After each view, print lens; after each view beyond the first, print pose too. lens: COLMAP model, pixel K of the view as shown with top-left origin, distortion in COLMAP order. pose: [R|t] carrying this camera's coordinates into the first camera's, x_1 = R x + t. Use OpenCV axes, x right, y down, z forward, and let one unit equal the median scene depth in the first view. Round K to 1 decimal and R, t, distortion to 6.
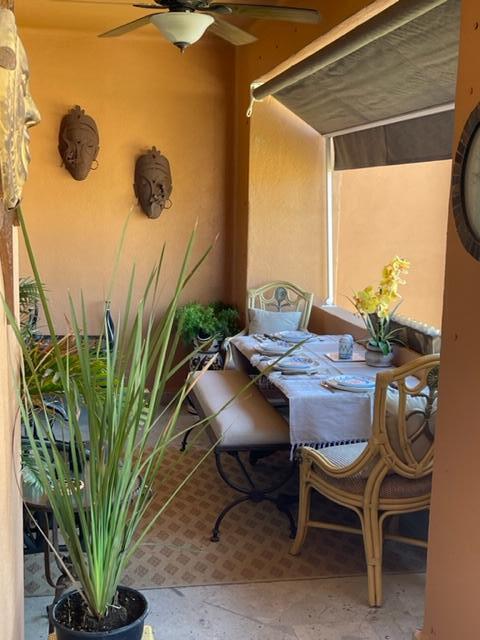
lens RADIAL K [[829.7, 0, 251.6], [0, 829.7, 331.0], [0, 0, 1]] dist [0.068054, 0.000000]
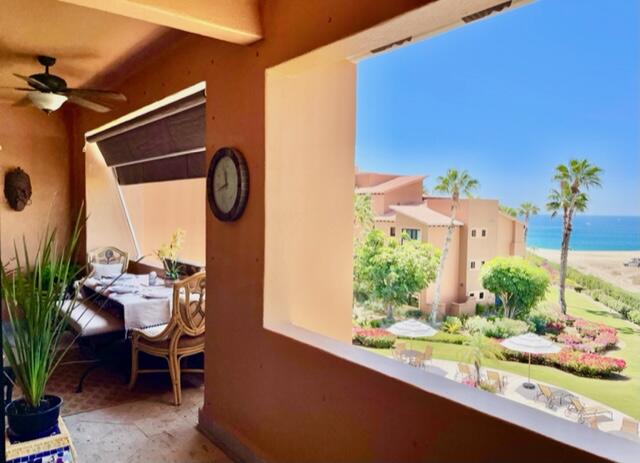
lens RADIAL K [[498.3, 0, 320.7], [0, 498.3, 240.5], [0, 0, 1]] dist [0.041272, -0.013410]
pose [[0.895110, -0.033949, 0.444551, -0.044641], [0.072102, 0.994994, -0.069194, 0.041284], [-0.439976, 0.093989, 0.893077, -0.160872]]
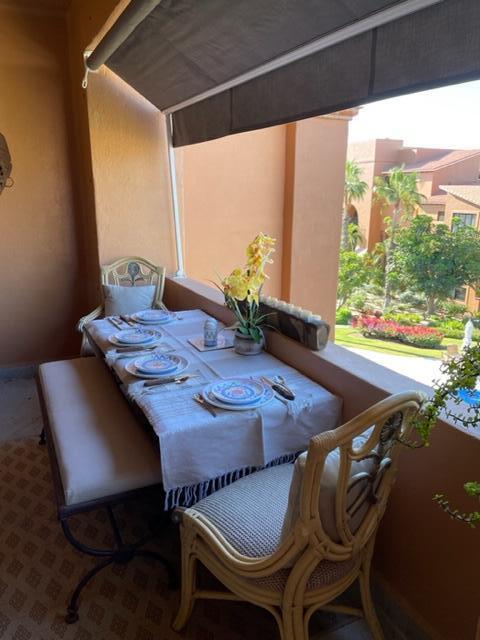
lens RADIAL K [[485.5, 0, 243.3], [0, 485.5, 323.6], [0, 0, 1]] dist [0.056117, -0.062568]
pose [[0.966270, -0.081576, 0.244272, 0.017119], [0.053946, 0.991577, 0.117747, -0.054951], [-0.251819, -0.100598, 0.962532, 0.485753]]
